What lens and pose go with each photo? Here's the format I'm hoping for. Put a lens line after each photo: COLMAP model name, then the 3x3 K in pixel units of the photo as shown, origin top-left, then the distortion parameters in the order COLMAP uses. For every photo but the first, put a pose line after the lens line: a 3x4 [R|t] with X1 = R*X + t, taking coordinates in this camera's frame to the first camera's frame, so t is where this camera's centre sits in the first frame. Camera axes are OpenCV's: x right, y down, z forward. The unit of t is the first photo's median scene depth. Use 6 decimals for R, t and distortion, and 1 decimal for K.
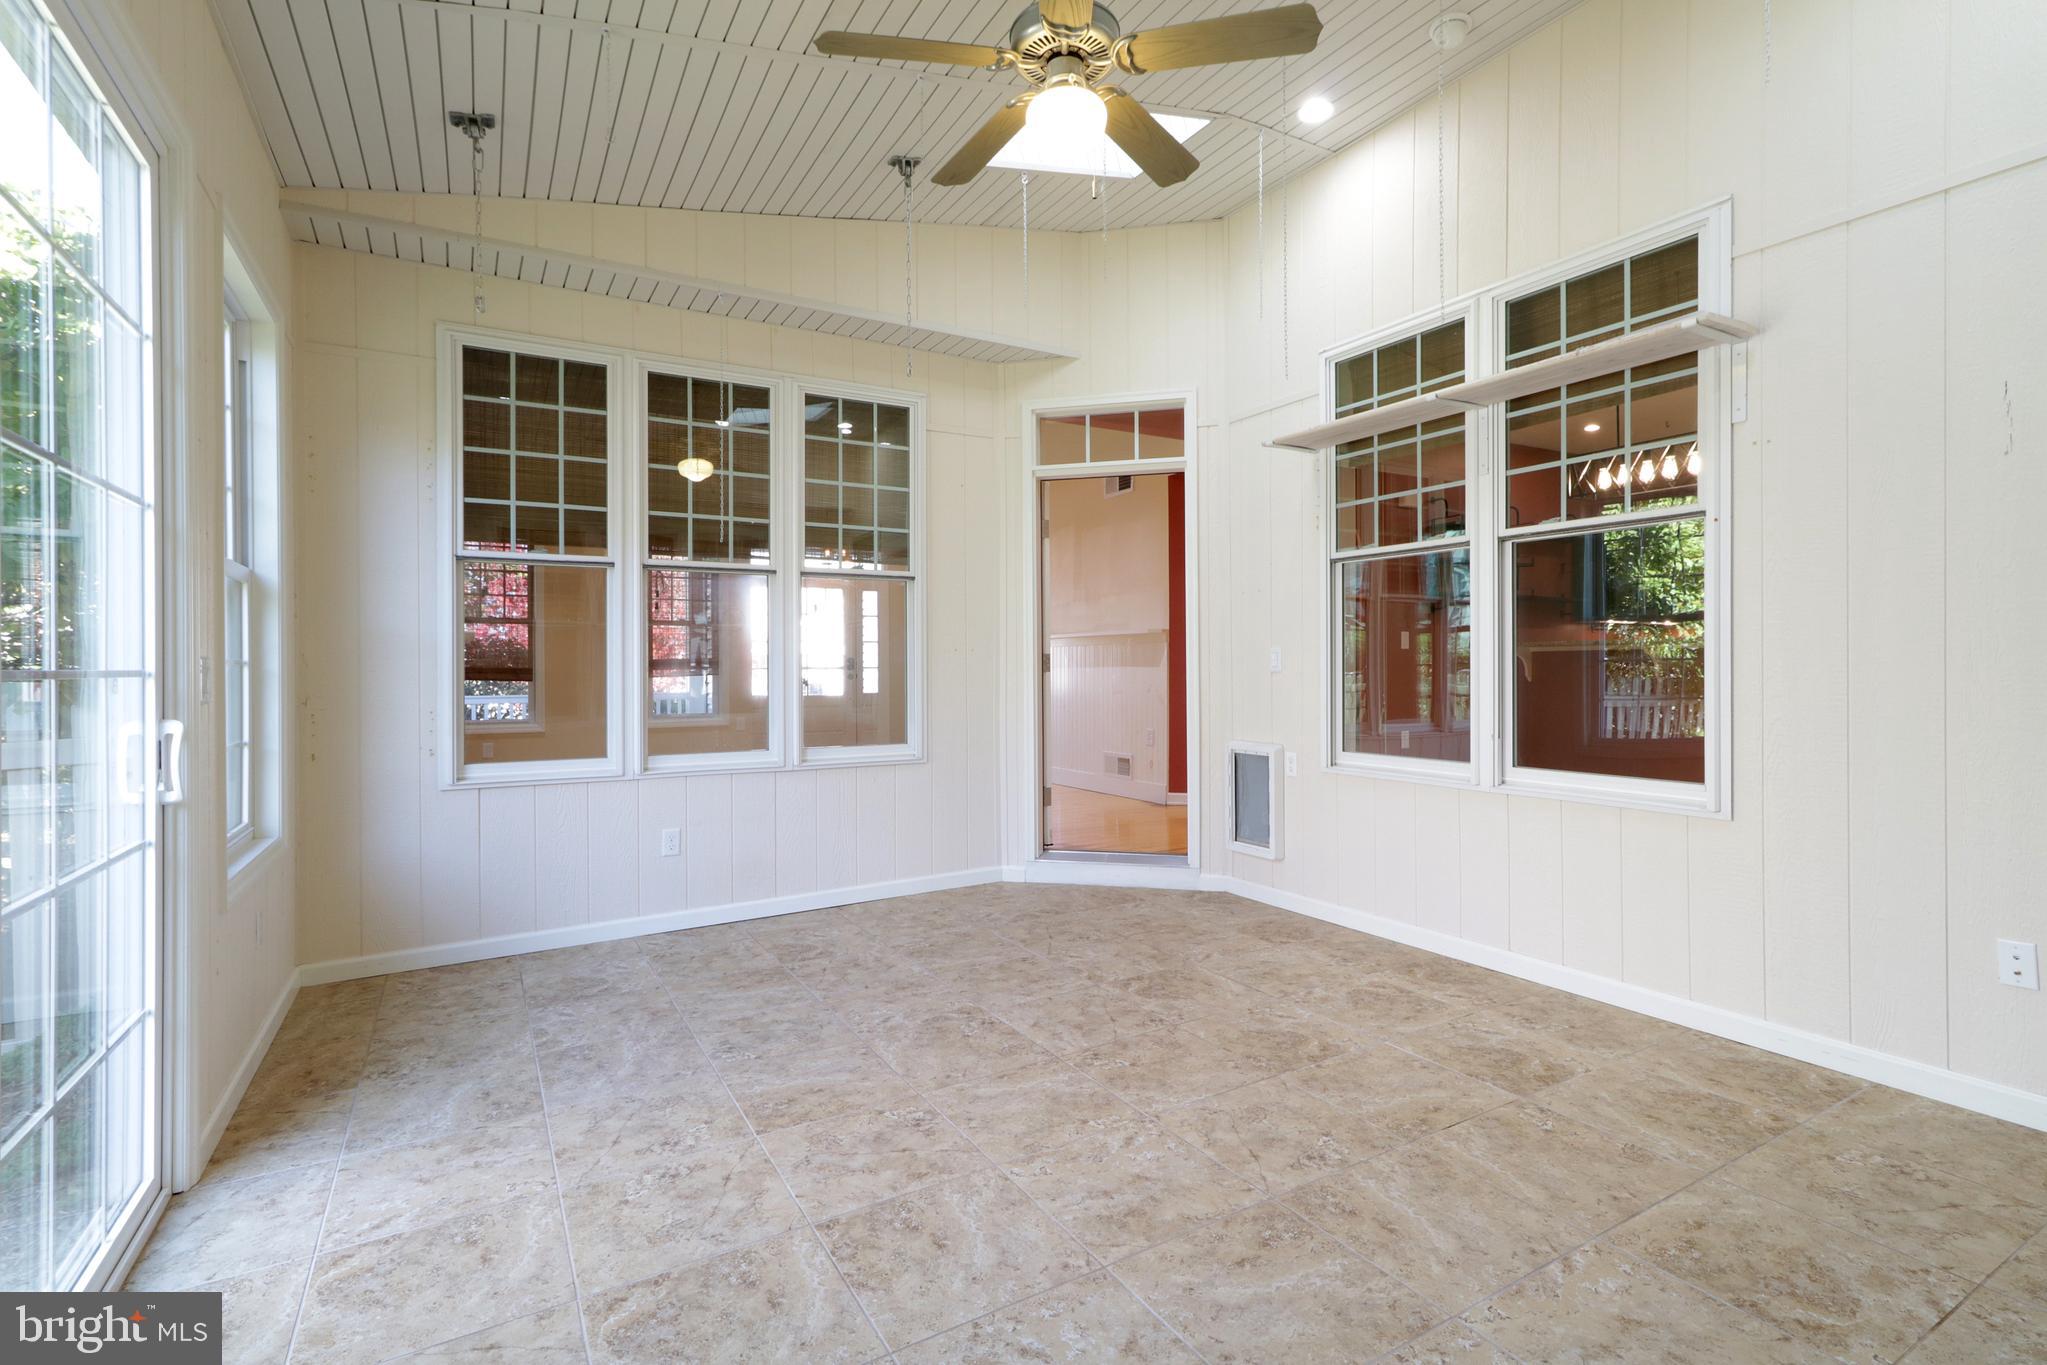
lens RADIAL K [[987.5, 0, 1021.1], [0, 987.5, 674.4], [0, 0, 1]] dist [0.004135, 0.000616]
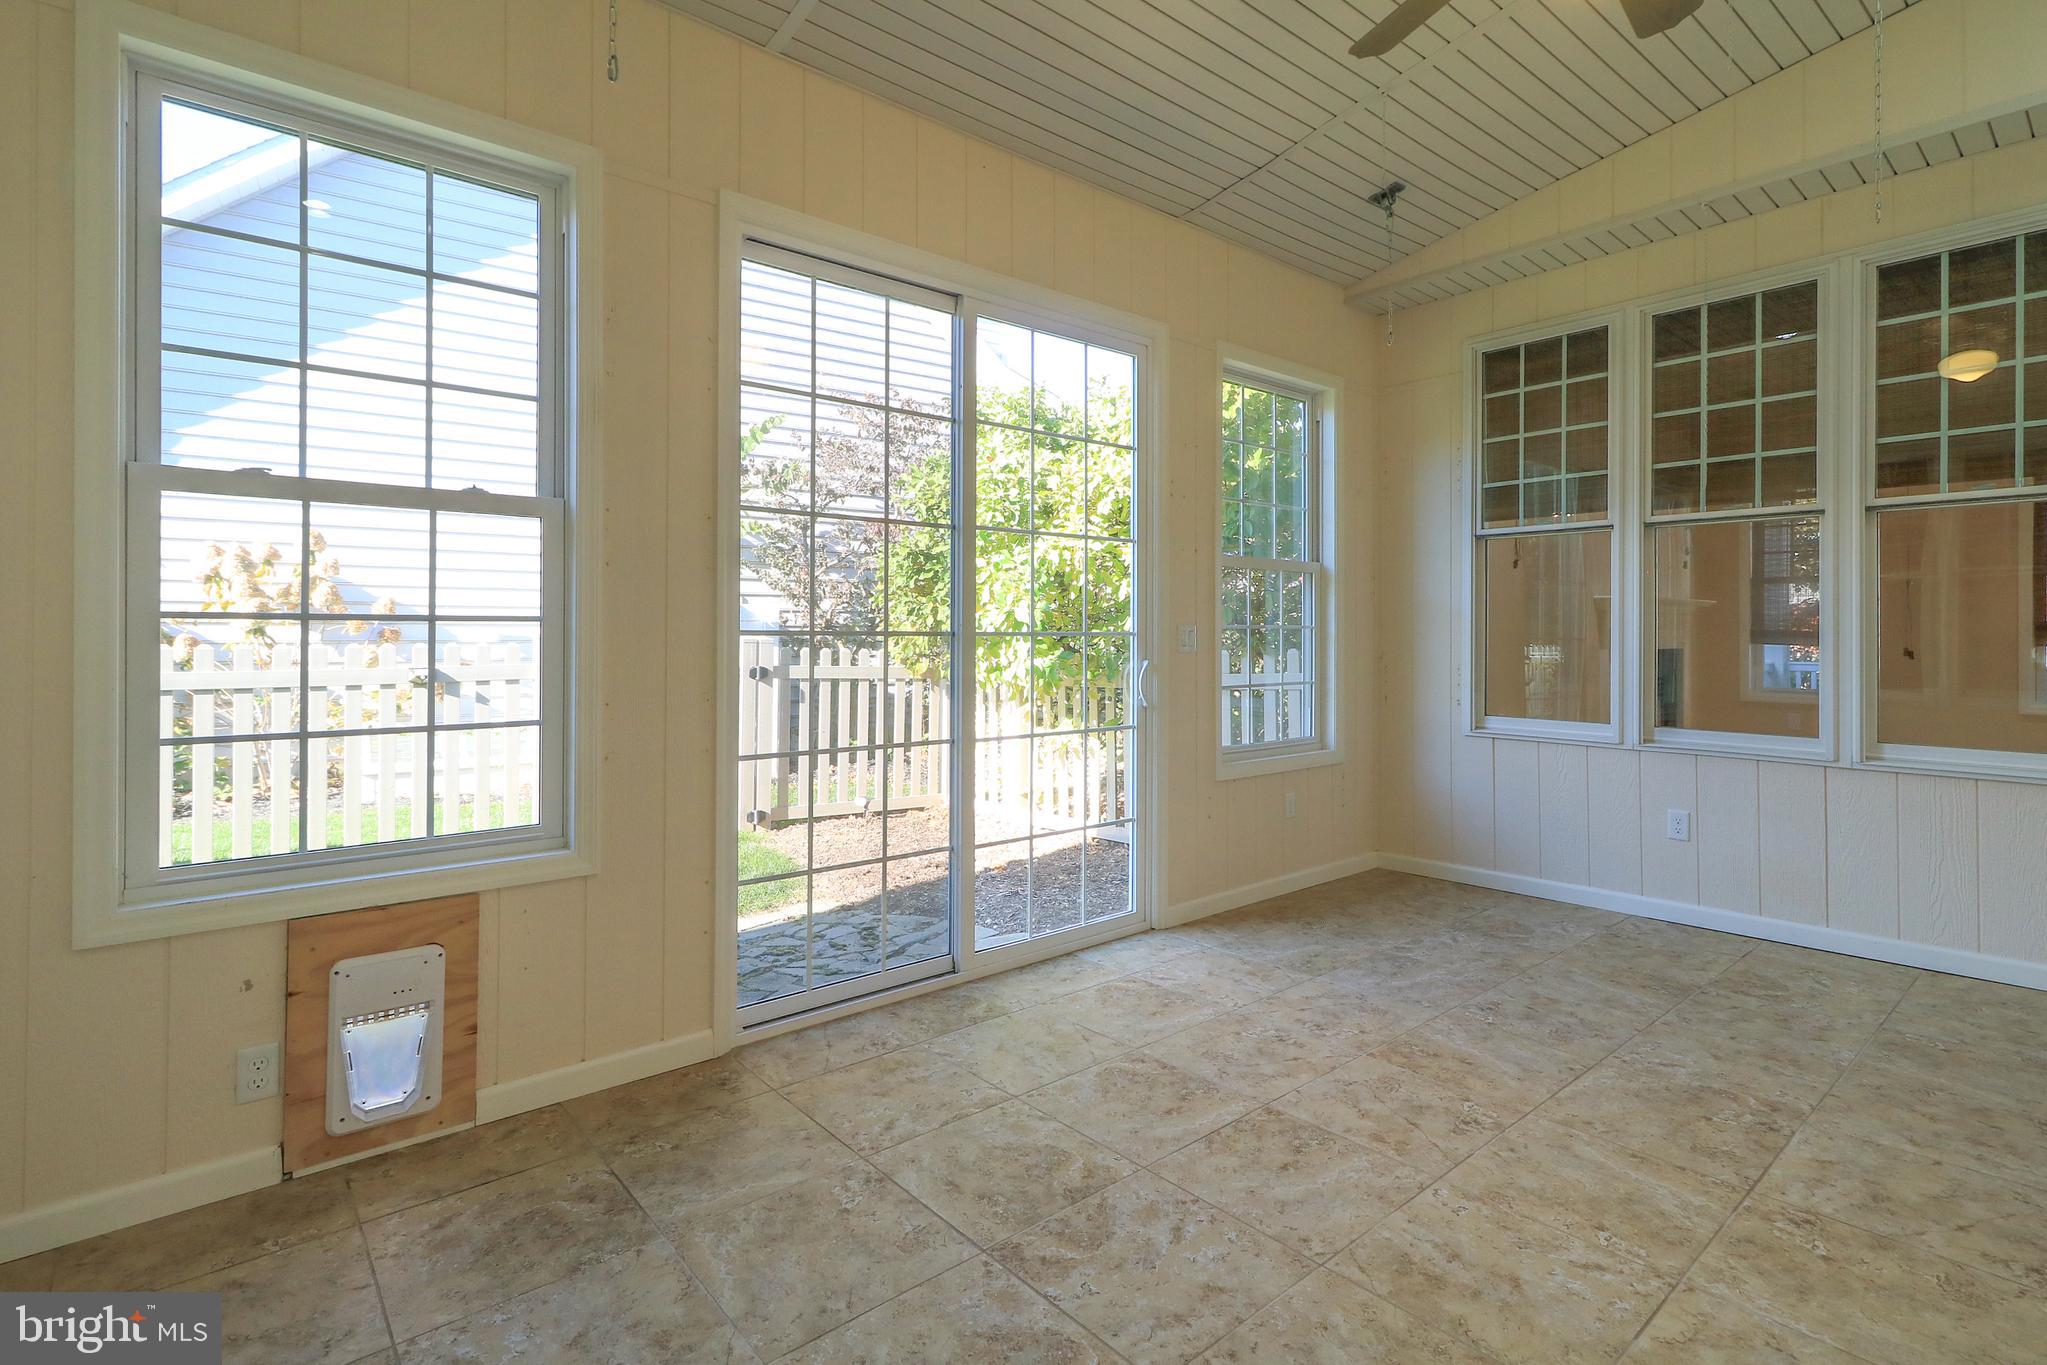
lens RADIAL K [[987.5, 0, 1009.8], [0, 987.5, 628.1], [0, 0, 1]] dist [0.004135, 0.000616]
pose [[0.146953, -0.000874, -0.989143, 0.613337], [-0.010625, 0.999941, -0.002462, -0.002341], [0.989086, 0.010871, 0.146935, 0.352235]]
